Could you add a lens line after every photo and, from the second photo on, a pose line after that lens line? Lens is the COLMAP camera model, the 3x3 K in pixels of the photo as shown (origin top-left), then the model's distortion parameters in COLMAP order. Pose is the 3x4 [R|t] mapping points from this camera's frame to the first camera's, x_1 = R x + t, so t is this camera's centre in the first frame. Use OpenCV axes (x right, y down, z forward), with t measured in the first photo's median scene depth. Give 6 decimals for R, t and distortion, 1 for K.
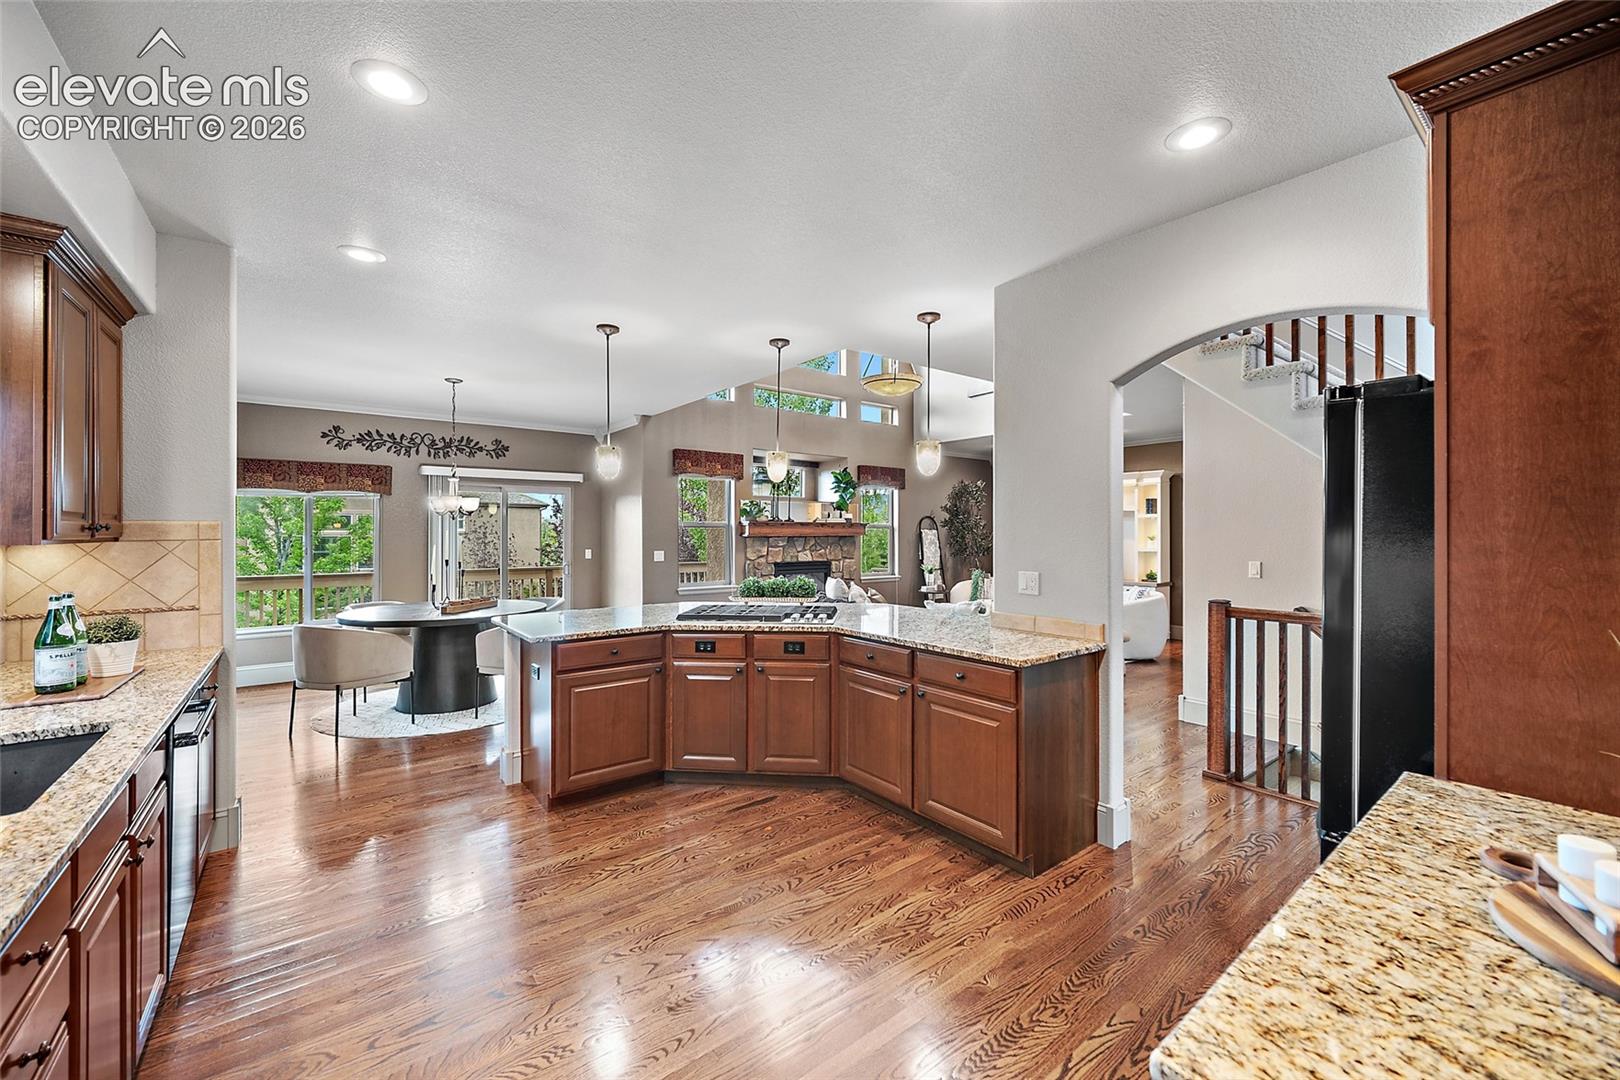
lens RADIAL K [[636.9, 0, 814.0], [0, 636.9, 534.7], [0, 0, 1]] dist [-0.002529, 0.001007]
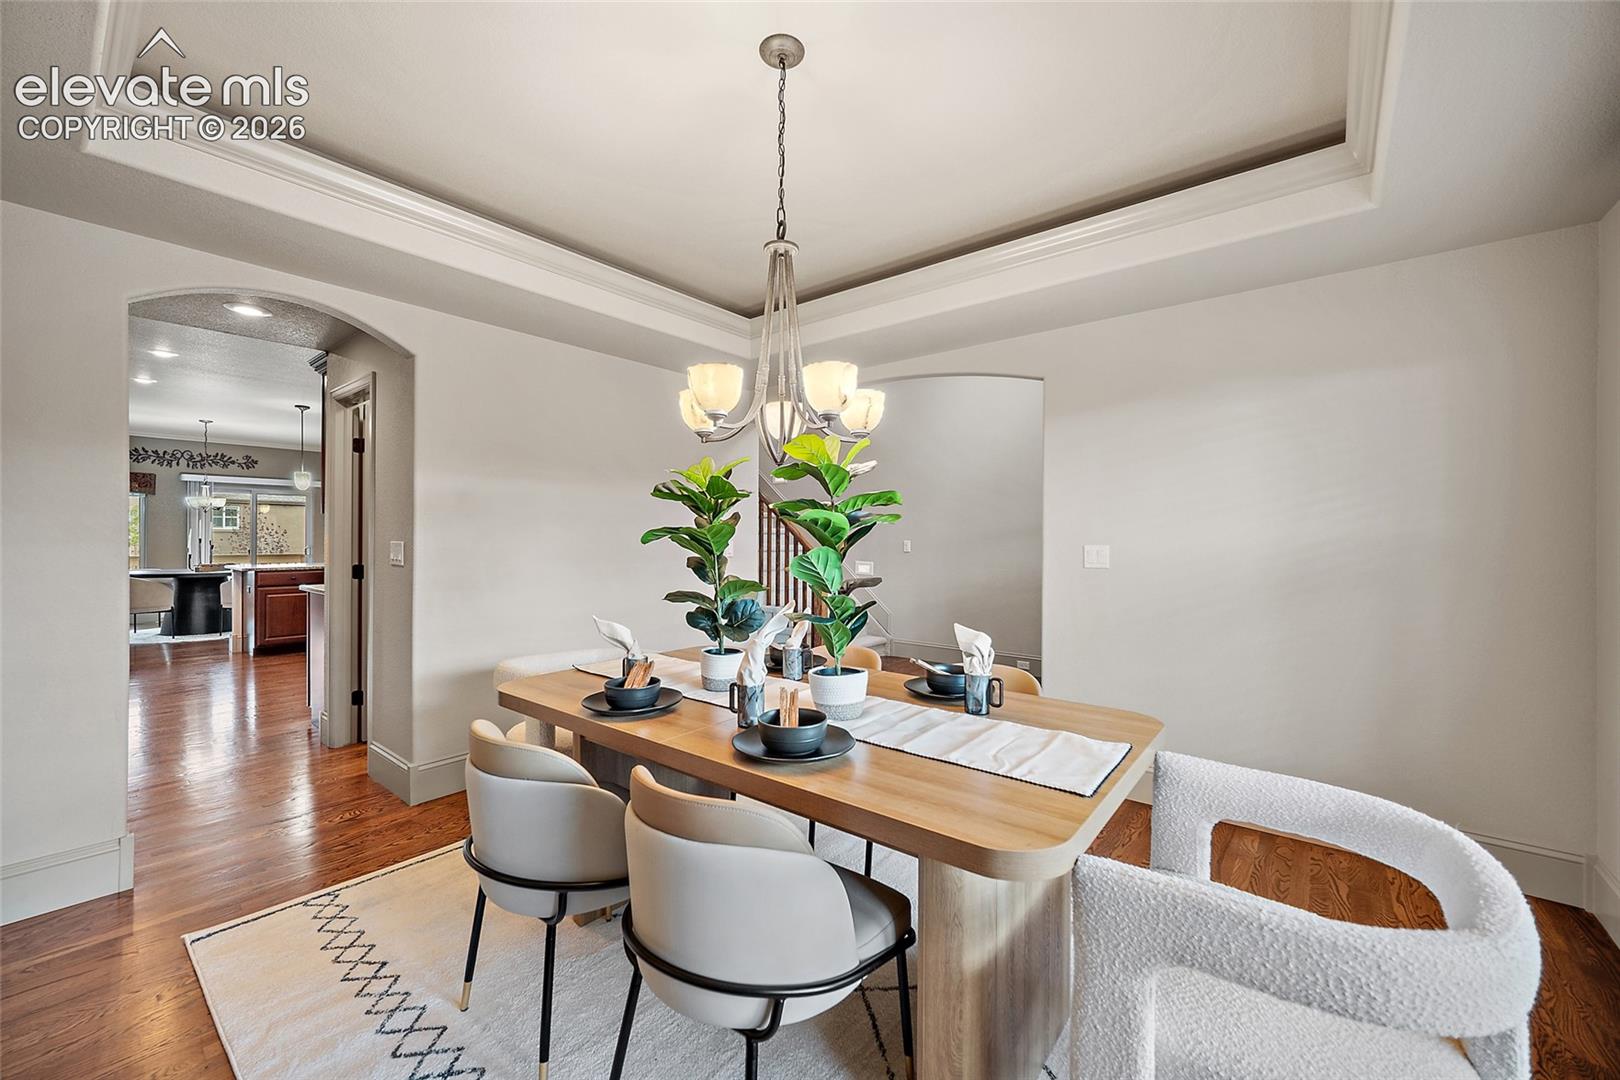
lens RADIAL K [[636.9, 0, 805.9], [0, 636.9, 540.2], [0, 0, 1]] dist [-0.002529, 0.001007]
pose [[0.976085, 0.003512, 0.217359, 0.396882], [-0.003915, 0.999991, 0.001424, 0.027622], [-0.217352, -0.002241, 0.976091, -0.626460]]
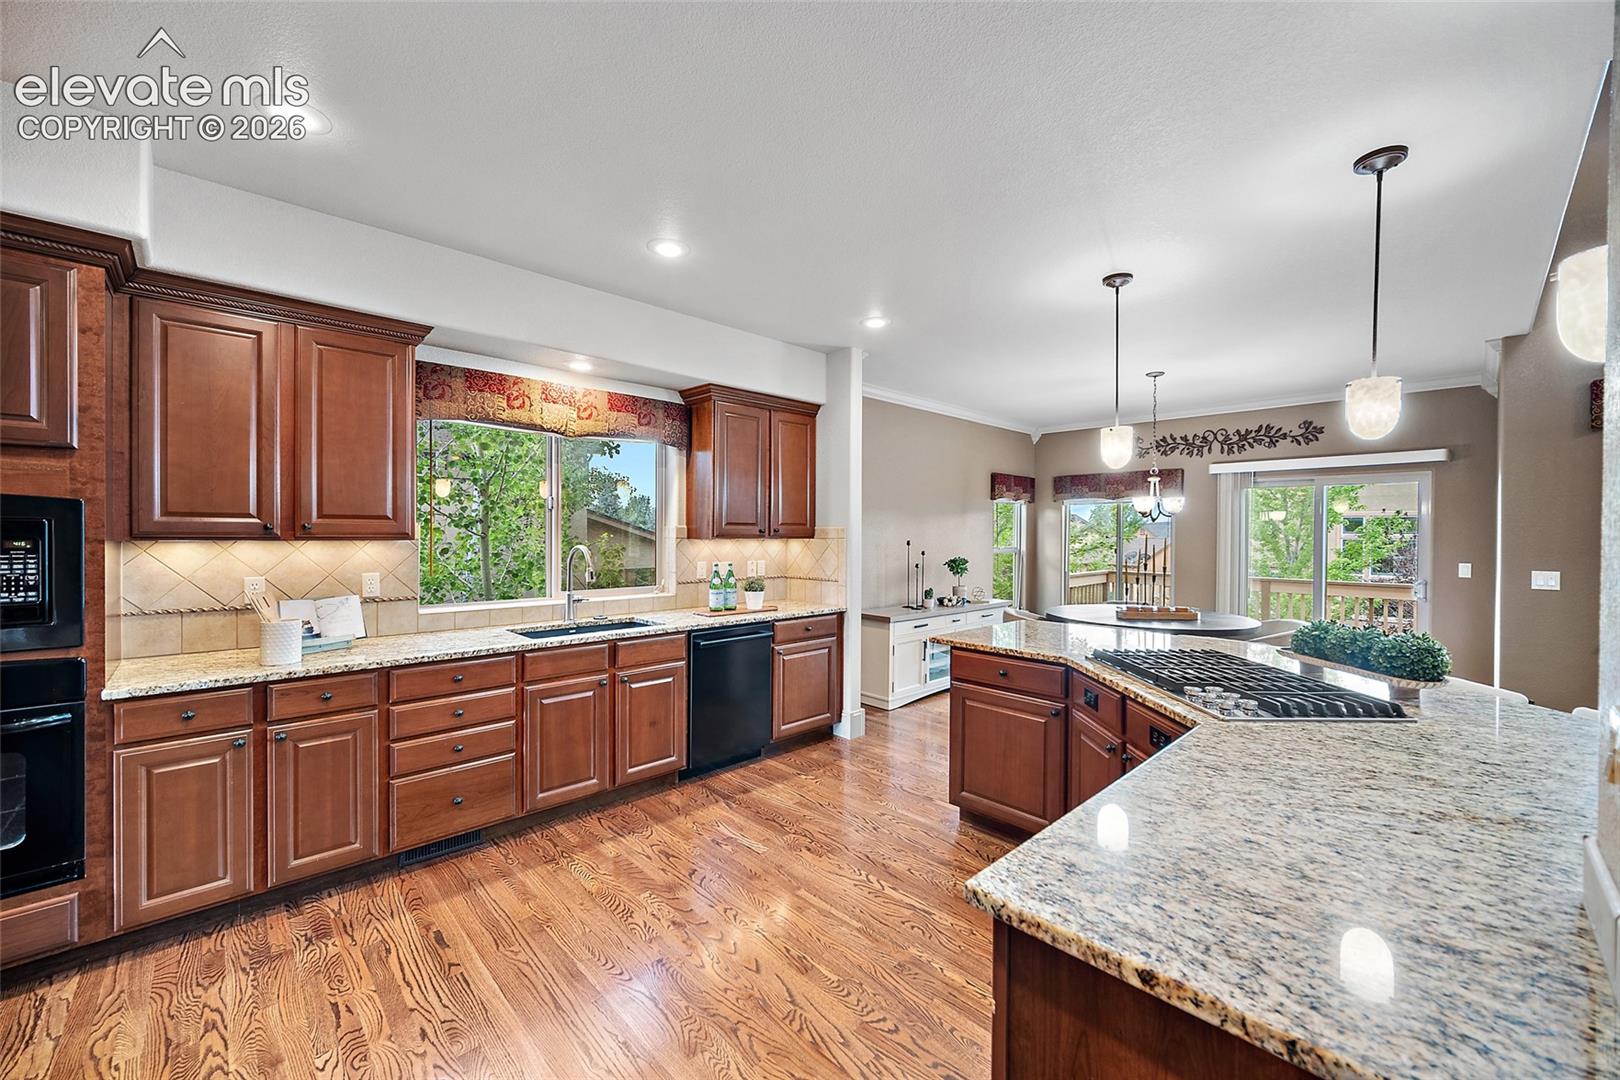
lens RADIAL K [[636.9, 0, 814.7], [0, 636.9, 540.2], [0, 0, 1]] dist [-0.002529, 0.001007]
pose [[0.104415, 0.013795, -0.994438, 0.249423], [-0.010274, 0.999865, 0.012791, -0.002935], [0.994481, 0.008882, 0.104543, 0.315304]]
